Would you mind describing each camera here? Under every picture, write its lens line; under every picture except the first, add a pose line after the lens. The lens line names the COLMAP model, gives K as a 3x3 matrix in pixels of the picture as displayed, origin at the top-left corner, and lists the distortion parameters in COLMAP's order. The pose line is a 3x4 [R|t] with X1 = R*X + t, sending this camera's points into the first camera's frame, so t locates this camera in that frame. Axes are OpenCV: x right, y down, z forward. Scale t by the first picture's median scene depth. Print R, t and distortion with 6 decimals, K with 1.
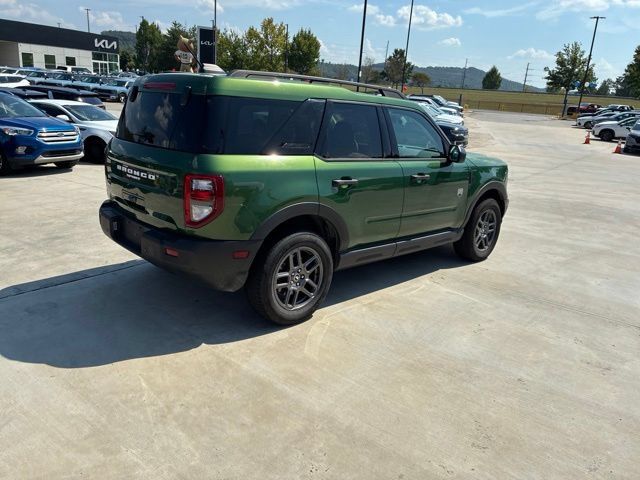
lens RADIAL K [[484.0, 0, 309.9], [0, 484.0, 240.8], [0, 0, 1]] dist [0.061733, -0.086810]
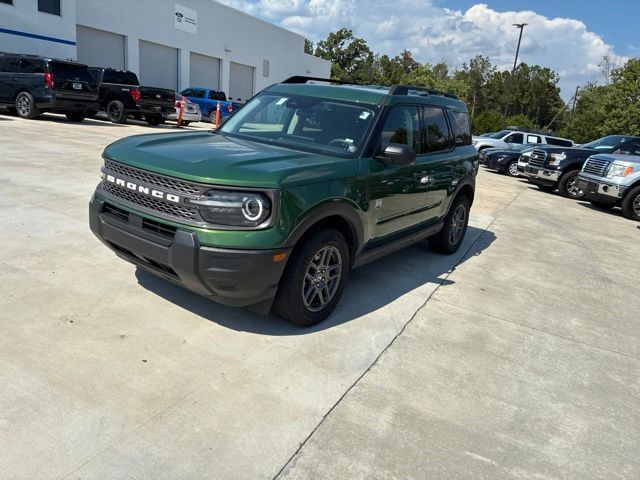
lens RADIAL K [[478.1, 0, 321.9], [0, 478.1, 243.0], [0, 0, 1]] dist [0.063025, -0.083347]
pose [[-0.963338, -0.097911, -0.249787, 0.316309], [-0.215756, 0.836105, 0.504358, -0.493535], [0.159466, 0.539760, -0.826577, 1.881100]]
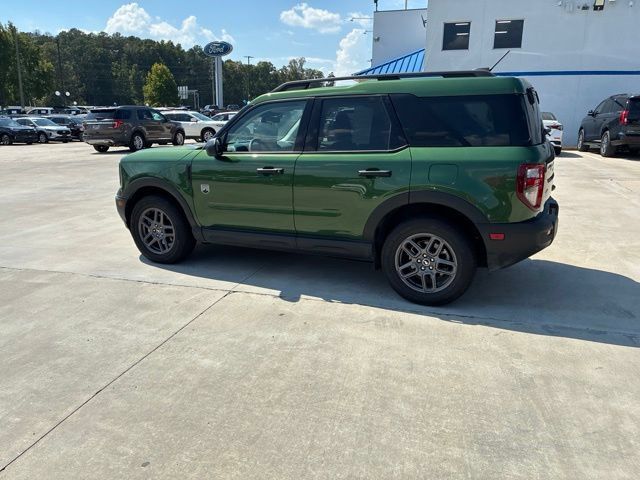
lens RADIAL K [[485.3, 0, 317.4], [0, 485.3, 251.4], [0, 0, 1]] dist [0.065562, -0.092930]
pose [[-0.370878, -0.302782, 0.877936, -0.875279], [0.240683, 0.881719, 0.405762, -0.400163], [-0.896951, 0.361793, -0.254136, 1.321782]]
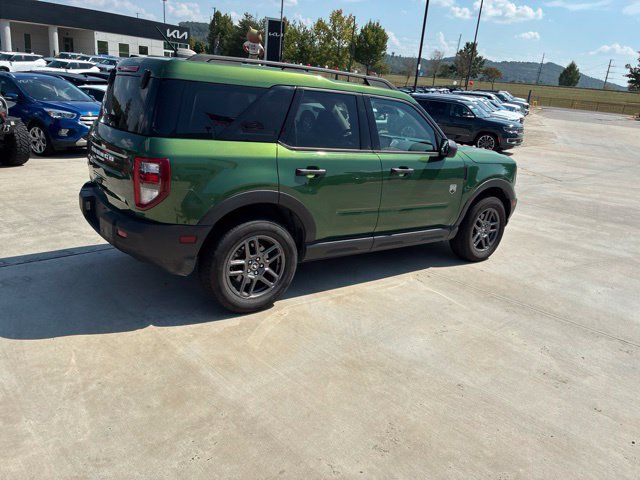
lens RADIAL K [[483.6, 0, 323.6], [0, 483.6, 238.4], [0, 0, 1]] dist [0.061958, -0.086482]
pose [[0.993978, 0.052081, -0.096417, 0.149235], [-0.051180, 0.998620, 0.011796, 0.000352], [0.096898, -0.006791, 0.995271, 0.018793]]
